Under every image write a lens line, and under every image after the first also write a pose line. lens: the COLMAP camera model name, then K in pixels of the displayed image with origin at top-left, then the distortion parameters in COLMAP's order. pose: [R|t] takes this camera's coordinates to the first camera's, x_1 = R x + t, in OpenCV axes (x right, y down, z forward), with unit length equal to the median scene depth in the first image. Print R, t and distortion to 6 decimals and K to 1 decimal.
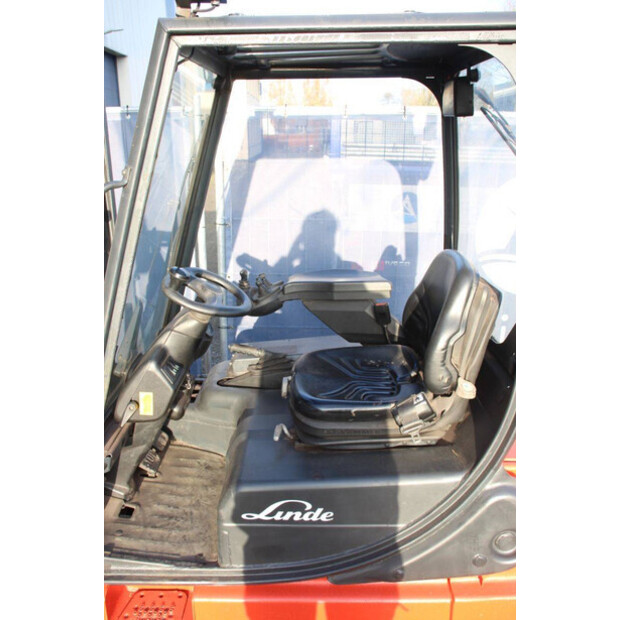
lens RADIAL K [[561.3, 0, 310.0], [0, 561.3, 310.0], [0, 0, 1]] dist [-0.117688, -0.012685]
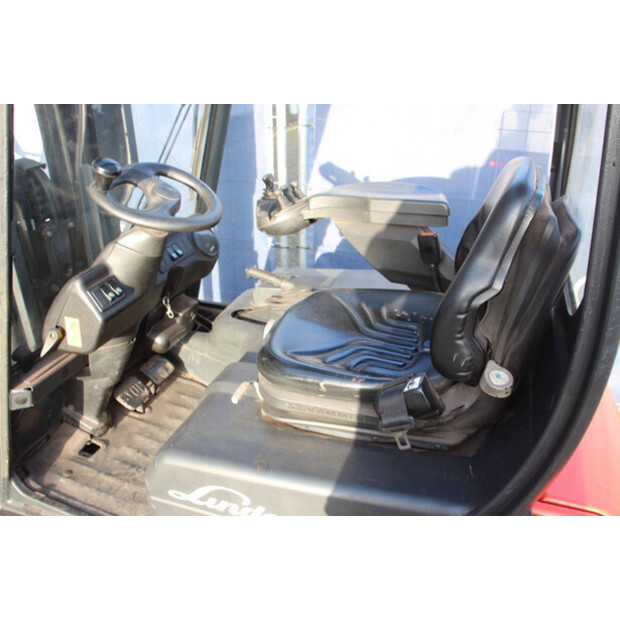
lens RADIAL K [[560.9, 0, 310.0], [0, 560.9, 310.0], [0, 0, 1]] dist [-0.127536, 0.014998]
pose [[0.949318, 0.129161, -0.286554, 0.212501], [-0.088497, 0.984621, 0.150628, -0.009664], [0.301602, -0.117635, 0.946149, 0.303675]]
